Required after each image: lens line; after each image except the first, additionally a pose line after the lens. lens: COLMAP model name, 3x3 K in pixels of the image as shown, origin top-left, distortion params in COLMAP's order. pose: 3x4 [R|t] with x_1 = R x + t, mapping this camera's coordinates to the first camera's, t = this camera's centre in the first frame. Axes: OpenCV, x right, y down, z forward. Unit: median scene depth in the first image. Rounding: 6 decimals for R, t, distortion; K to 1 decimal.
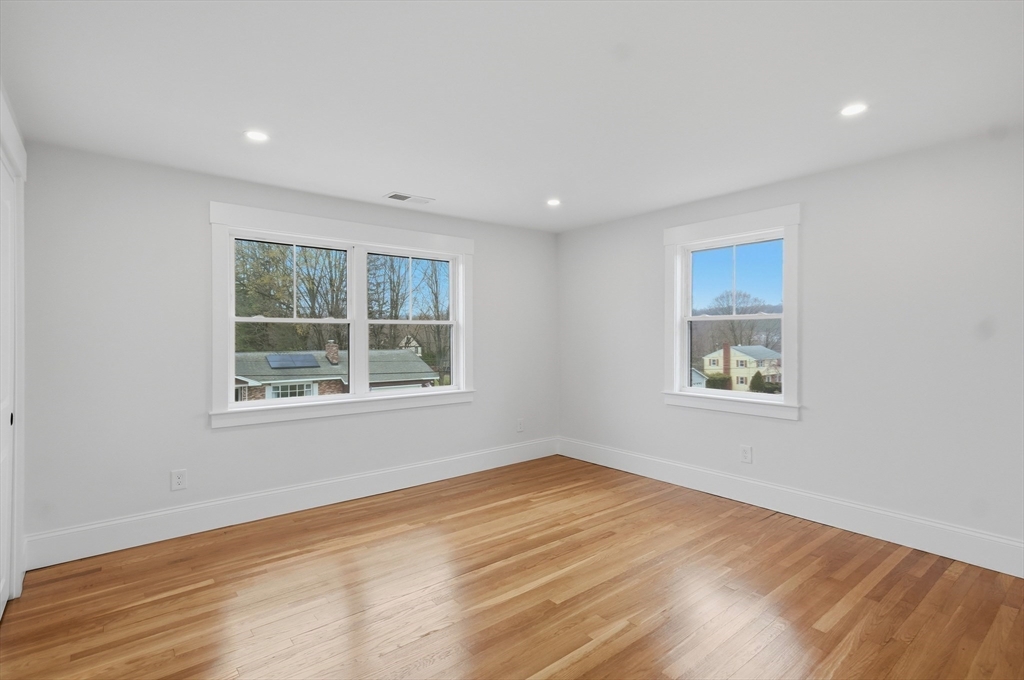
lens RADIAL K [[494.8, 0, 531.7], [0, 494.8, 336.8], [0, 0, 1]] dist [0.005555, 0.001024]
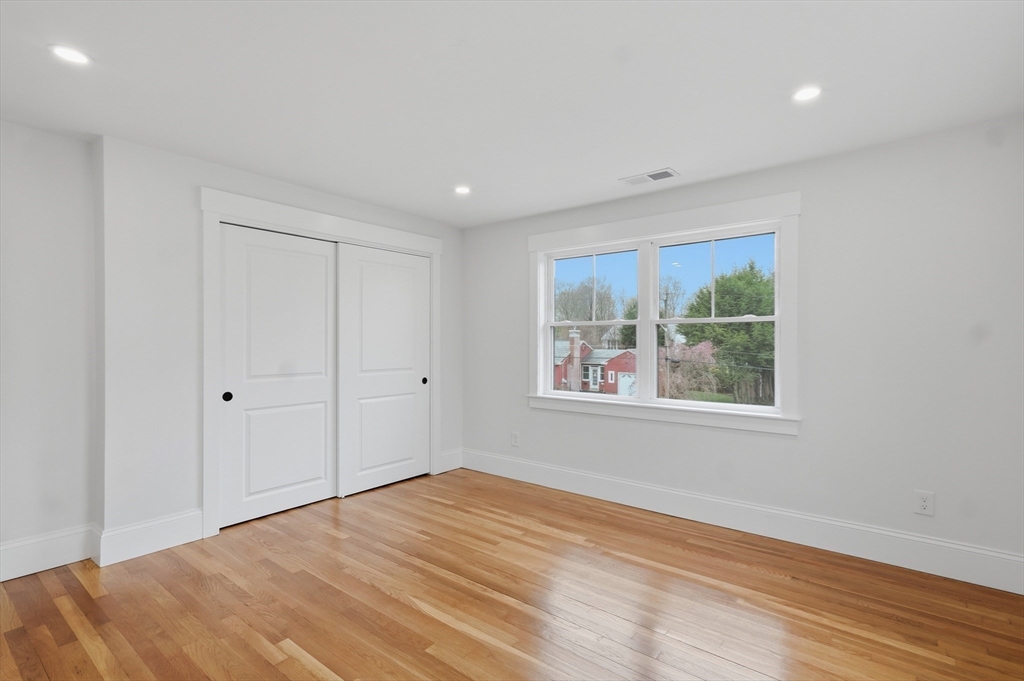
lens RADIAL K [[502.7, 0, 512.0], [0, 502.7, 340.5], [0, 0, 1]] dist [0.034404, 0.000053]
pose [[0.187959, 0.007971, -0.982144, 0.569203], [0.004167, 0.999952, 0.008913, -0.005259], [0.982168, -0.005768, 0.187917, 0.590923]]
